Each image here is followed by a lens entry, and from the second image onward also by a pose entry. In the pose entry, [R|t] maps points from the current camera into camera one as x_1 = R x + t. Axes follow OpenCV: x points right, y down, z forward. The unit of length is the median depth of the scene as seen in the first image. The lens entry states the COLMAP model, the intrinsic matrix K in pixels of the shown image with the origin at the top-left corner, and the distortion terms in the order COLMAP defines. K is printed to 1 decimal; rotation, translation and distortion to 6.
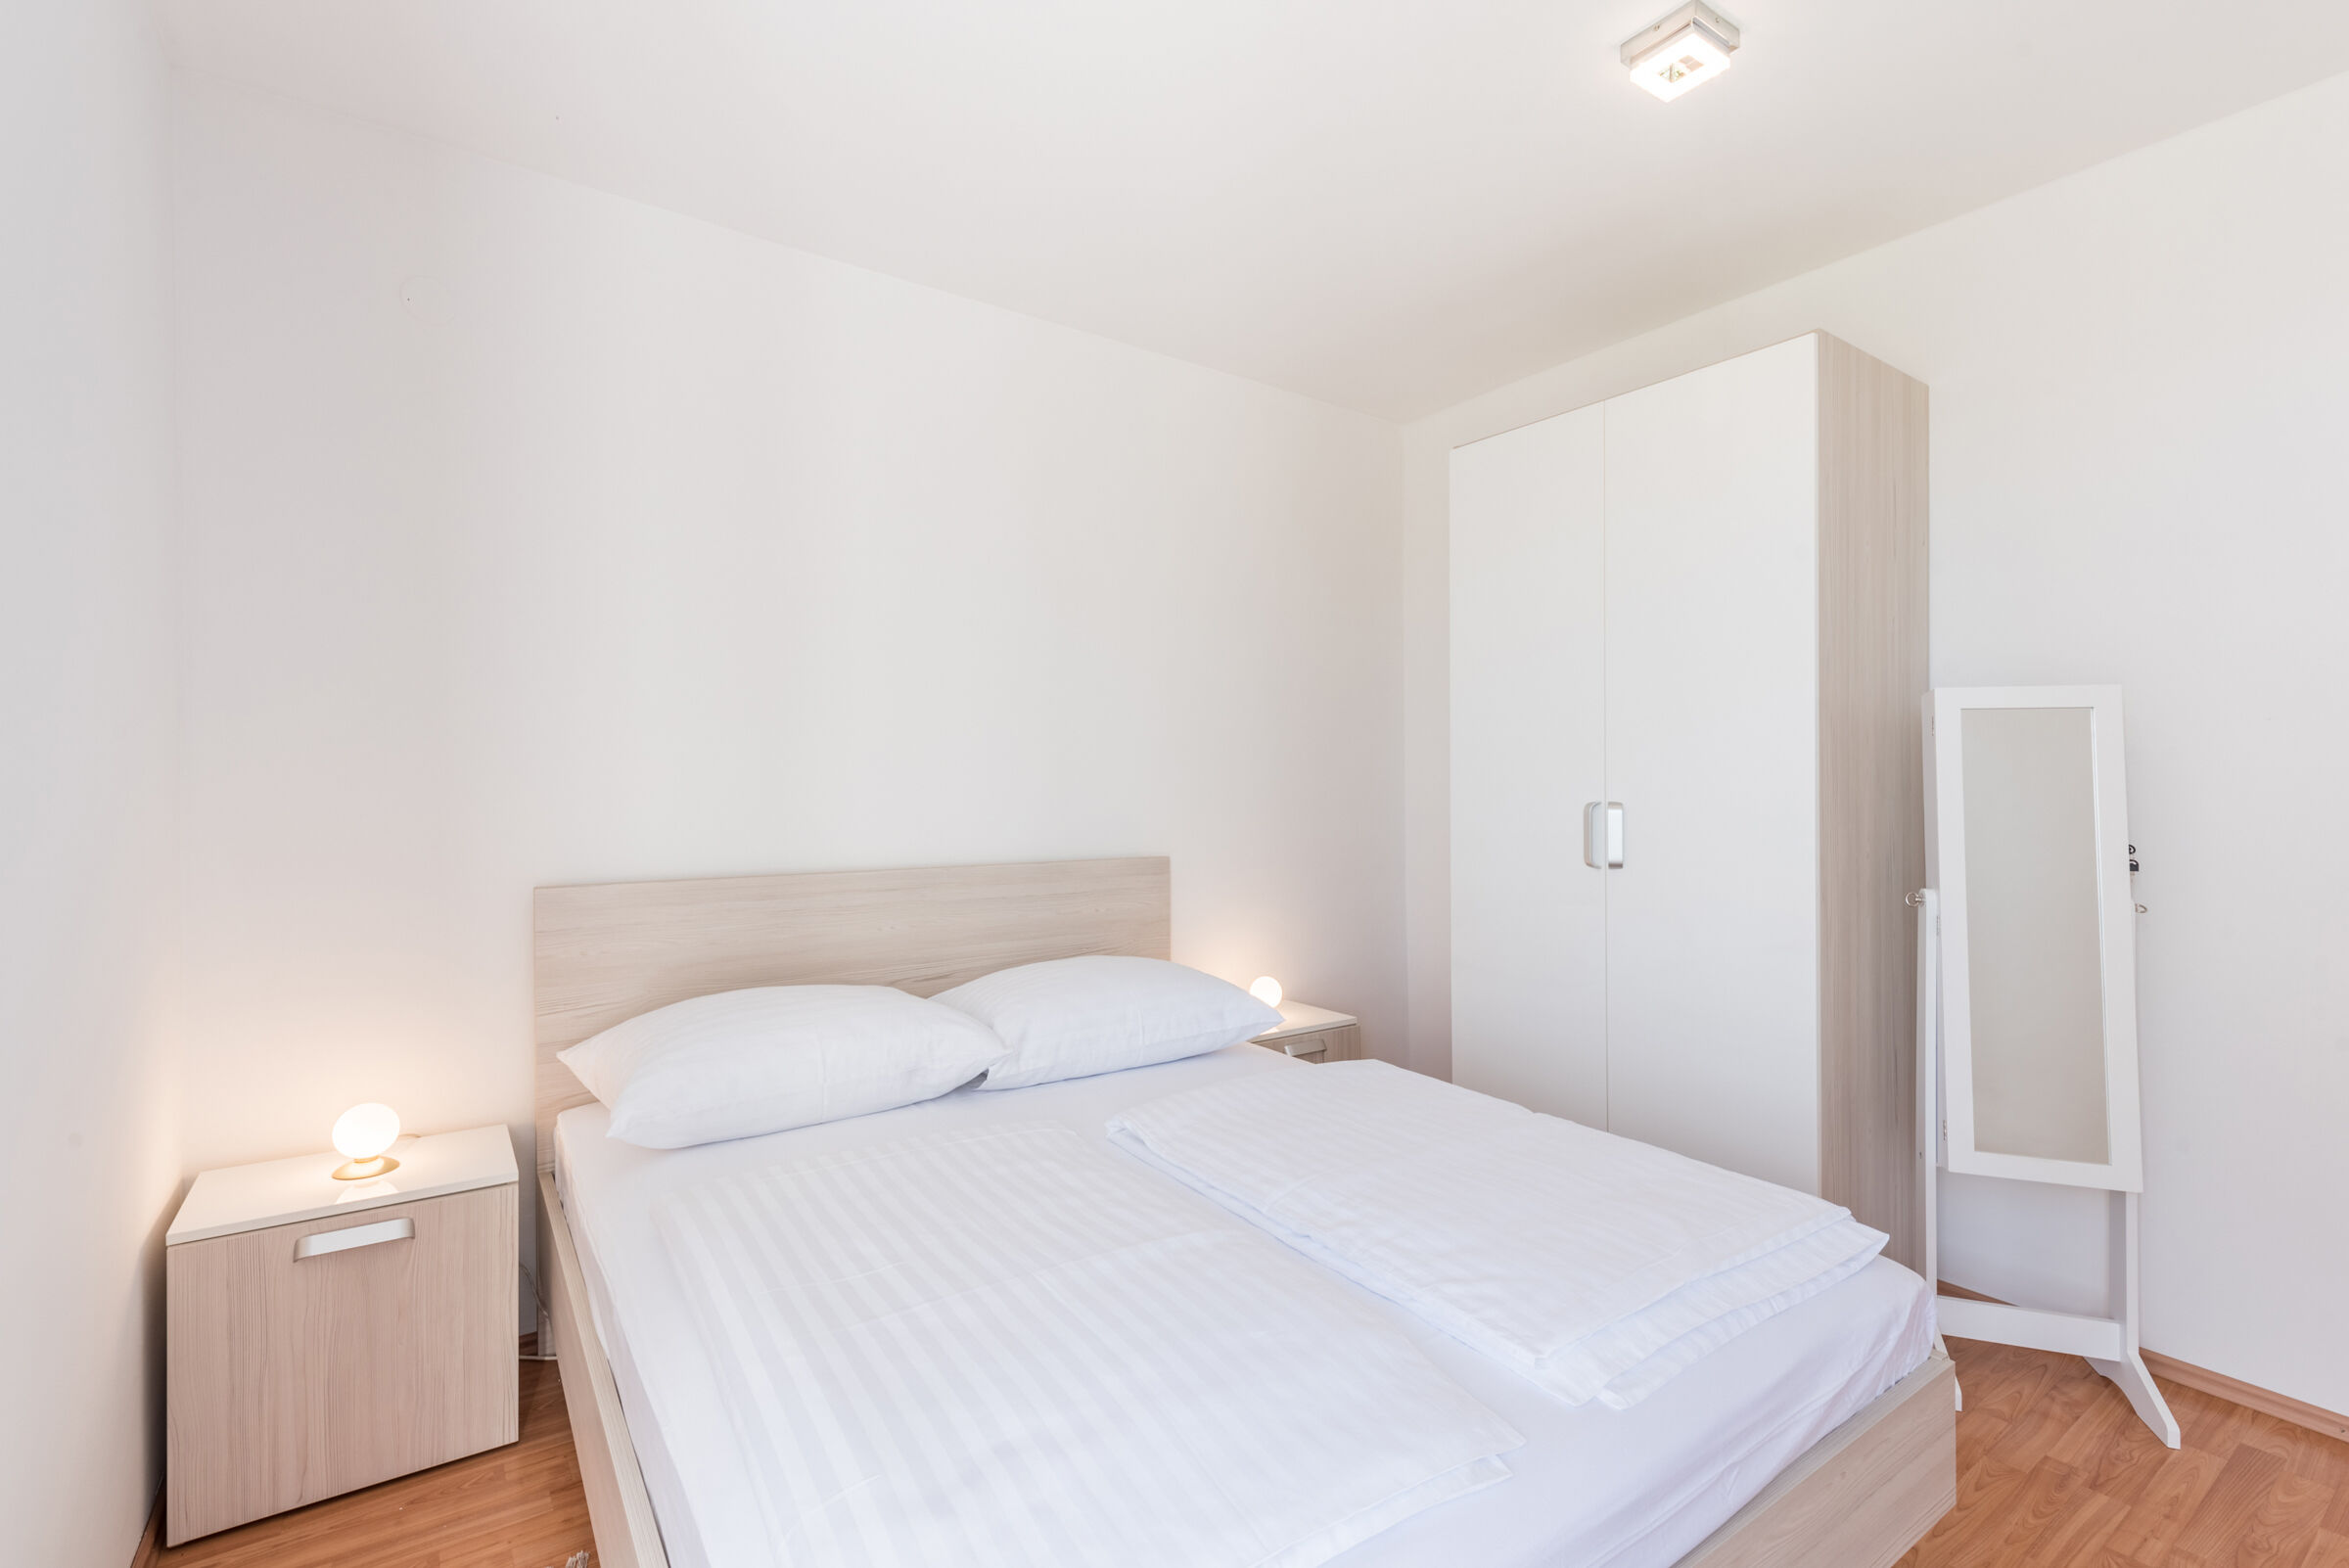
lens RADIAL K [[1037.4, 0, 1169.8], [0, 1037.4, 780.5], [0, 0, 1]] dist [0.002967, -0.000790]
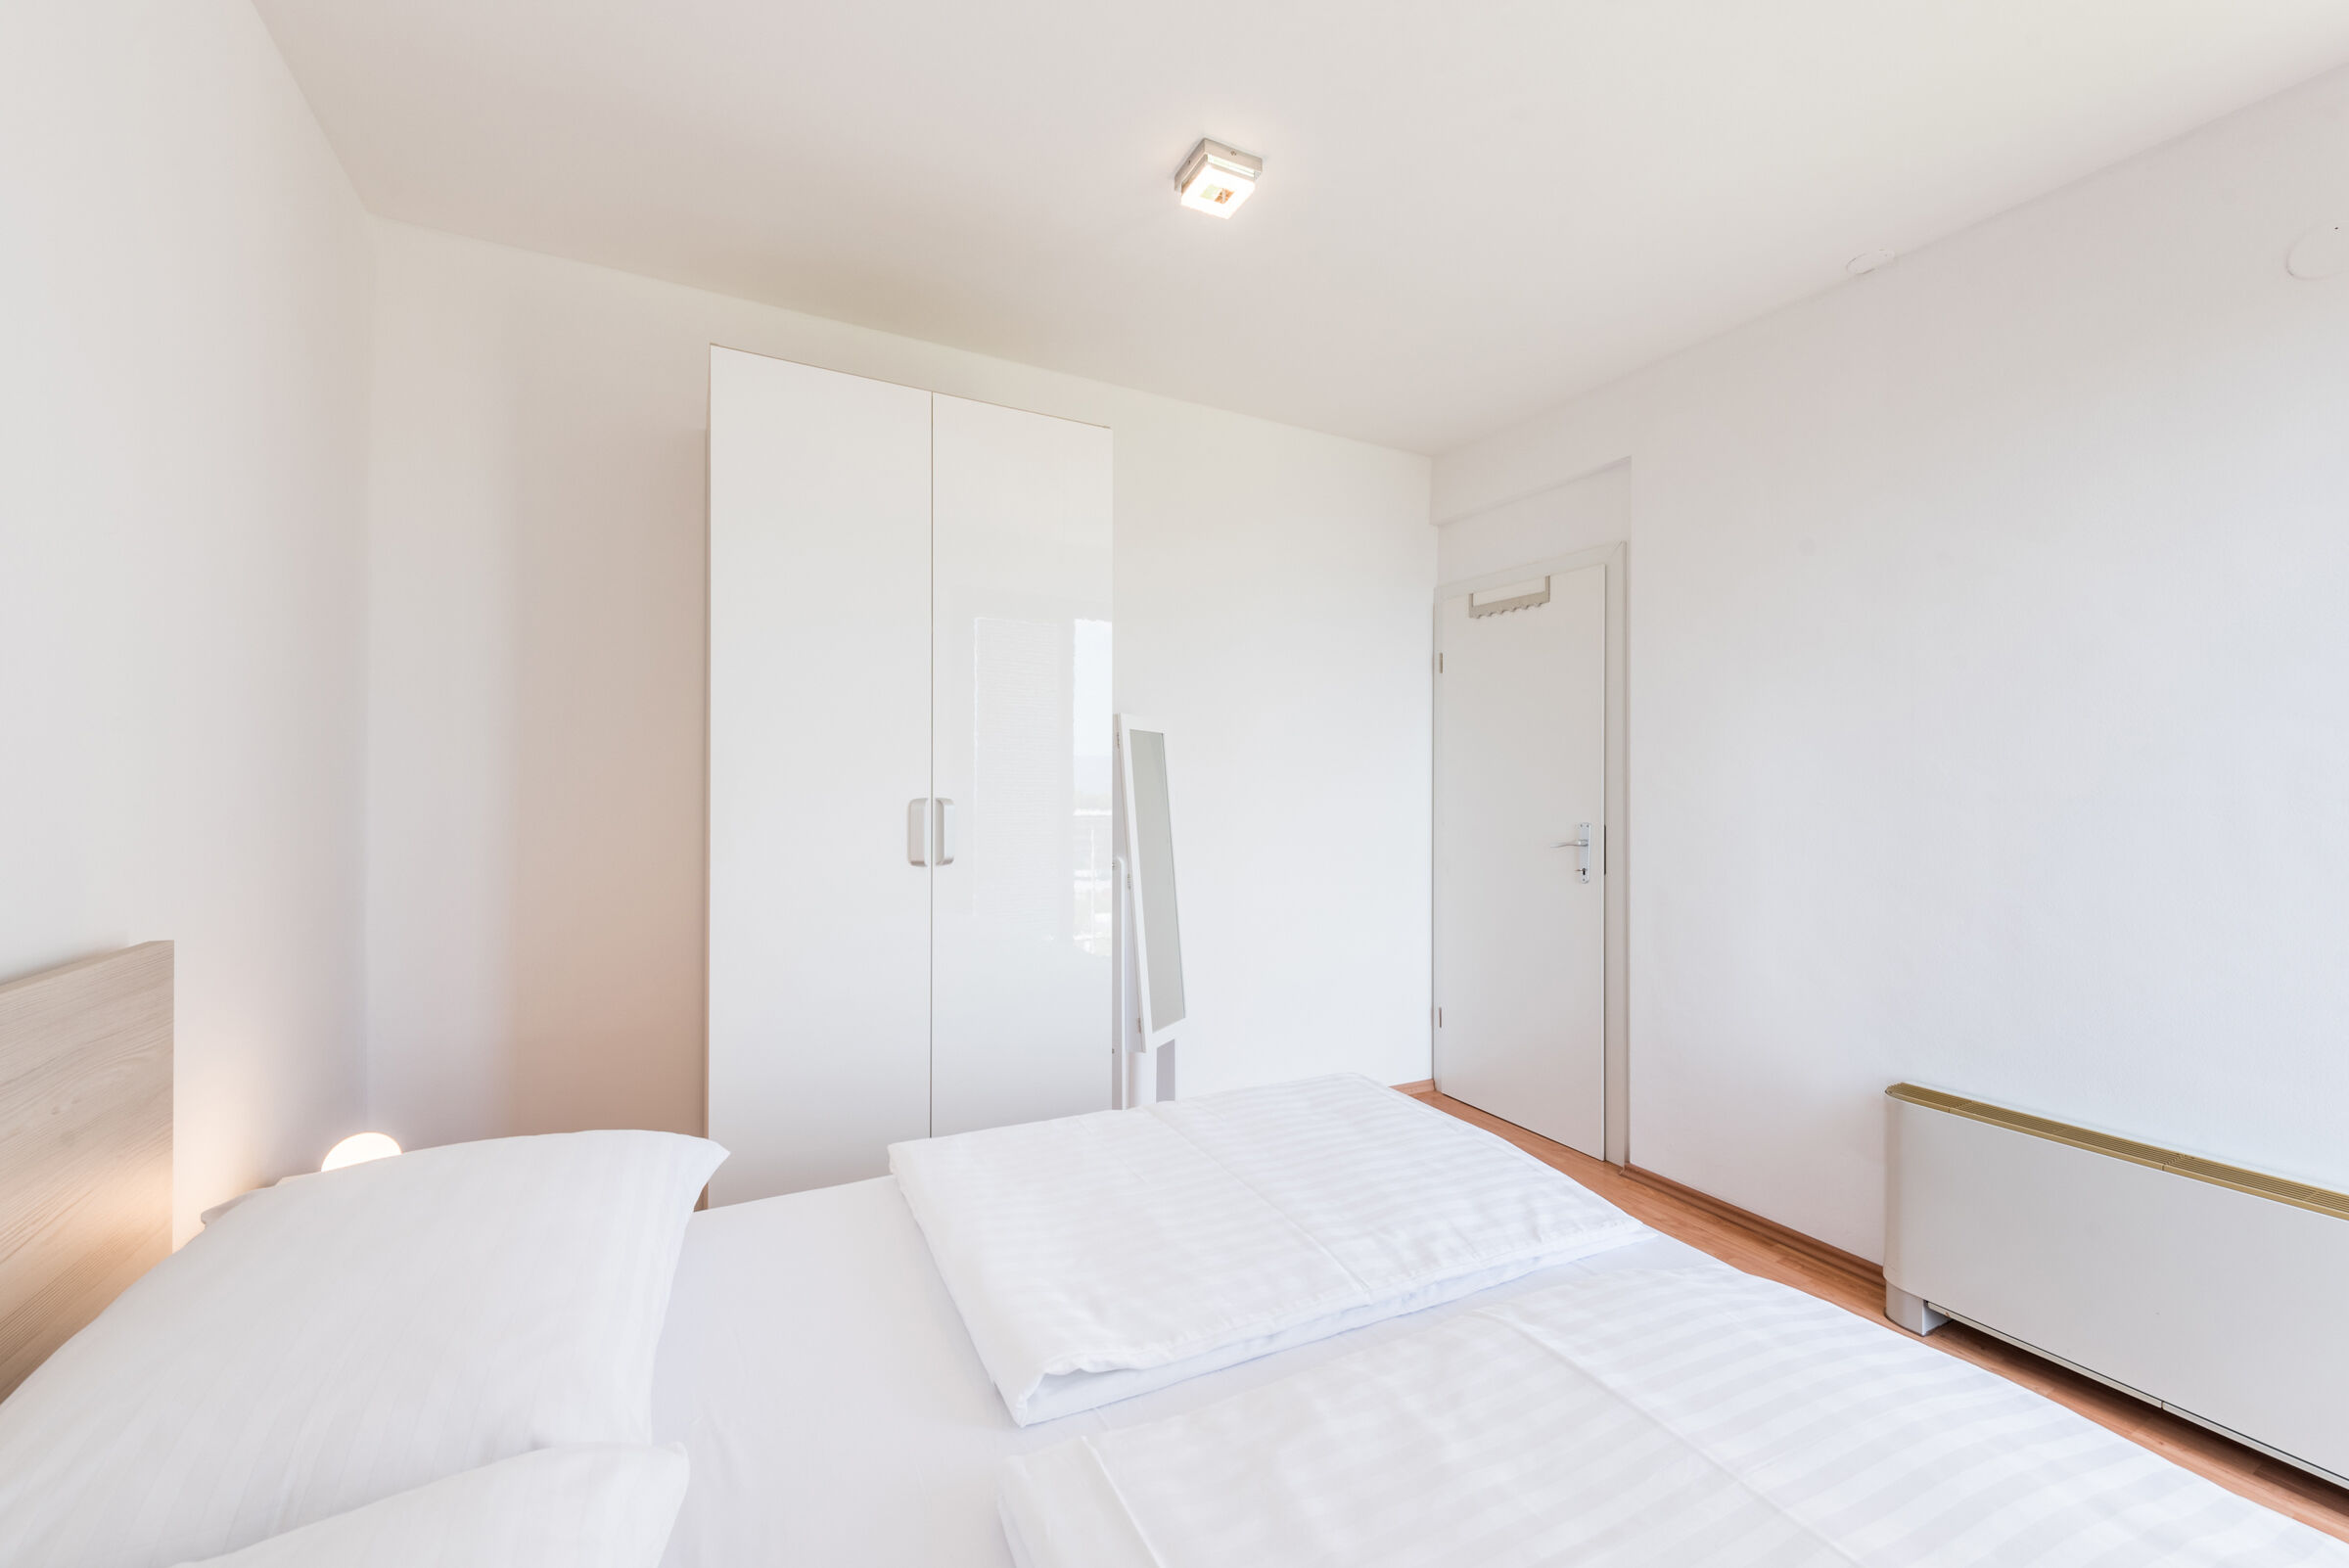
lens RADIAL K [[925.2, 0, 1174.5], [0, 925.2, 784.0], [0, 0, 1]] dist [-0.000321, -0.000149]
pose [[0.149674, -0.002896, 0.988731, -0.400654], [-0.005836, 0.999976, 0.003812, 0.003169], [-0.988718, -0.006341, 0.149653, 0.642556]]
